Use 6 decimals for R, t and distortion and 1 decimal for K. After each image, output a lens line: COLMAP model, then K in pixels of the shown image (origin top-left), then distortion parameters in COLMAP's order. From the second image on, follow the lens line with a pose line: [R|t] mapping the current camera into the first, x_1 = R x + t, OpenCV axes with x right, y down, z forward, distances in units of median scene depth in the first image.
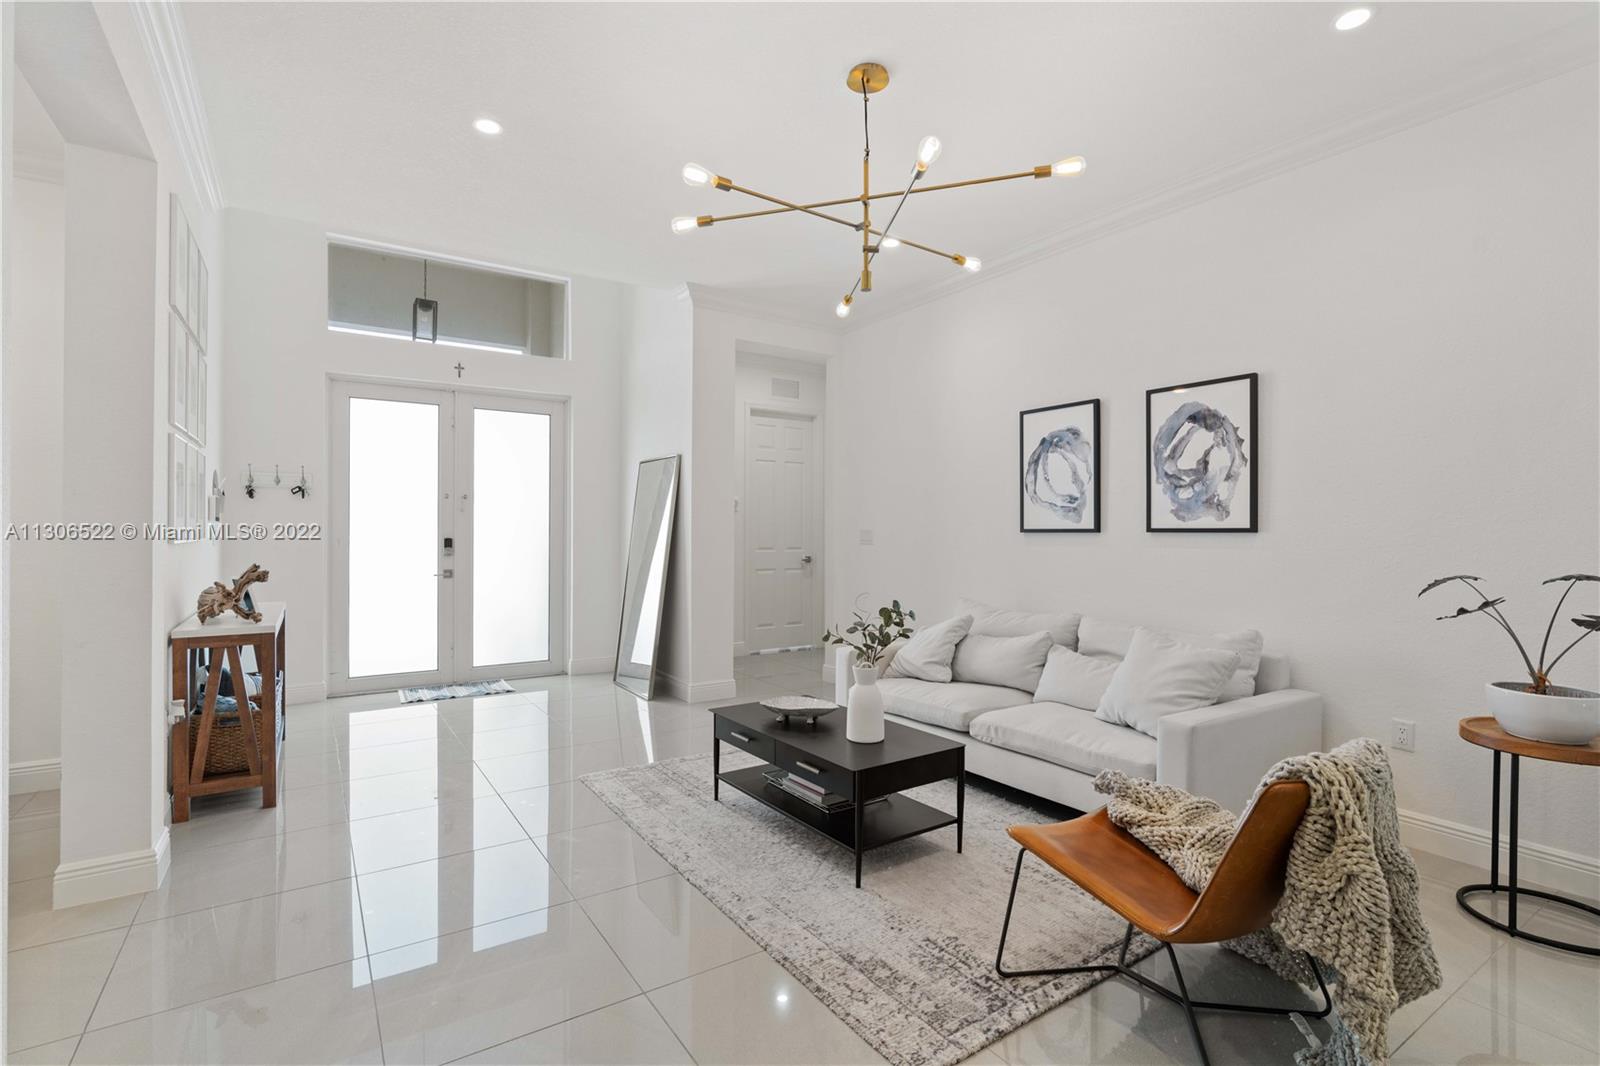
lens RADIAL K [[744.8, 0, 806.5], [0, 744.8, 533.0], [0, 0, 1]] dist [-0.008333, -0.001472]
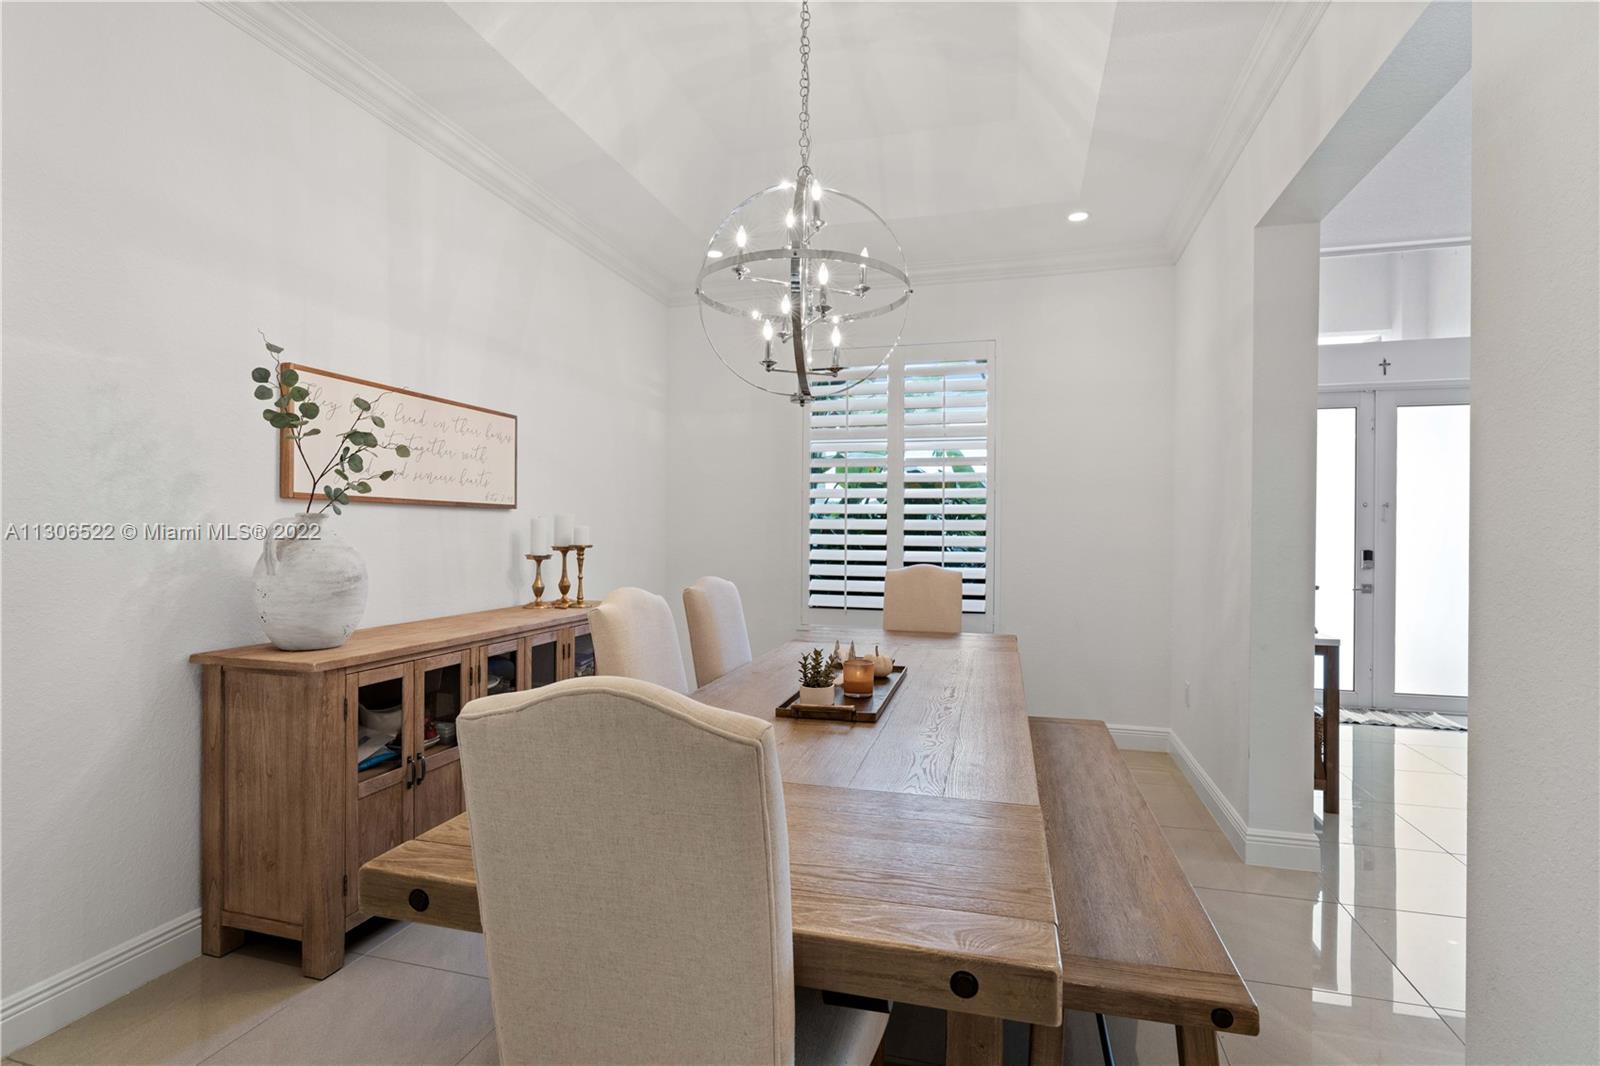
lens RADIAL K [[744.8, 0, 793.9], [0, 744.8, 540.9], [0, 0, 1]] dist [-0.008333, -0.001472]
pose [[0.642163, 0.007679, -0.766530, -0.355451], [-0.002103, 0.999964, 0.008255, -0.016815], [0.766565, -0.003689, 0.642156, -0.216604]]
